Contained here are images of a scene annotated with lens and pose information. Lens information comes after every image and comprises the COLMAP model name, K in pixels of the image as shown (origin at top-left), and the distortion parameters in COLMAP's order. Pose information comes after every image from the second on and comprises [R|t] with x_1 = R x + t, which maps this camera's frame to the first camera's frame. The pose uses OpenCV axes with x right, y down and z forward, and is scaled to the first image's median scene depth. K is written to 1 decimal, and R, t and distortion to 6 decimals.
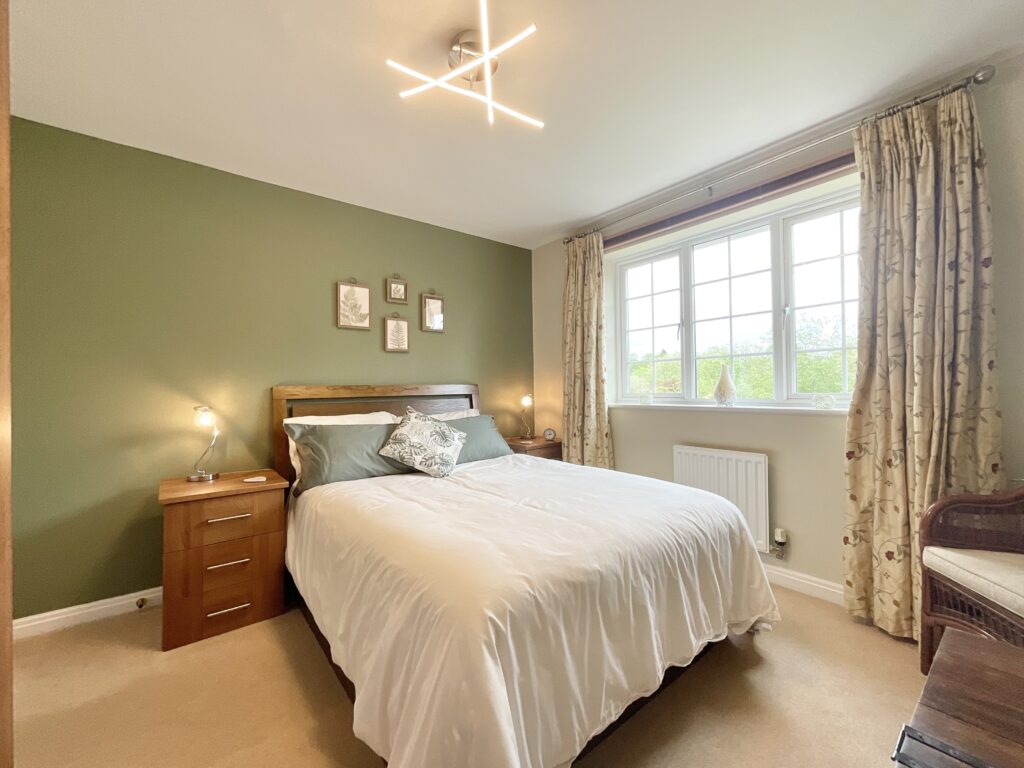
lens RADIAL K [[416.3, 0, 516.2], [0, 416.3, 381.7], [0, 0, 1]] dist [0.001531, -0.000408]
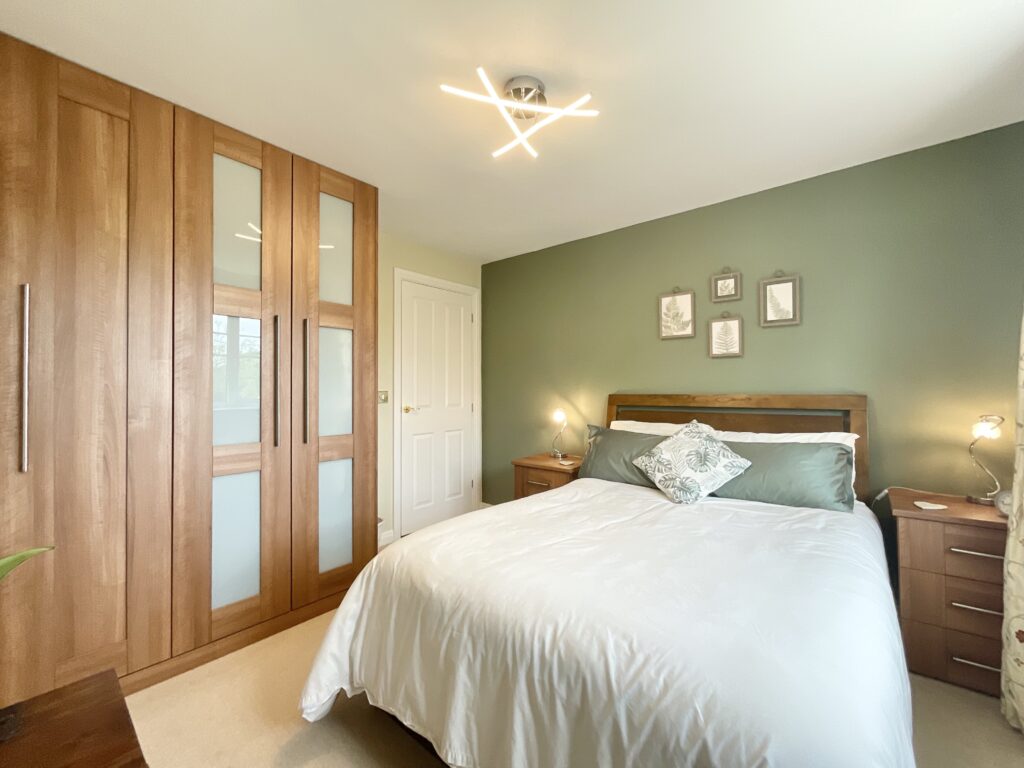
lens RADIAL K [[416.3, 0, 509.8], [0, 416.3, 384.5], [0, 0, 1]] dist [0.001531, -0.000408]
pose [[0.213409, 0.002705, -0.976959, 0.510057], [0.012694, 0.999904, 0.005541, -0.026061], [0.976880, -0.013584, 0.213355, 0.396881]]
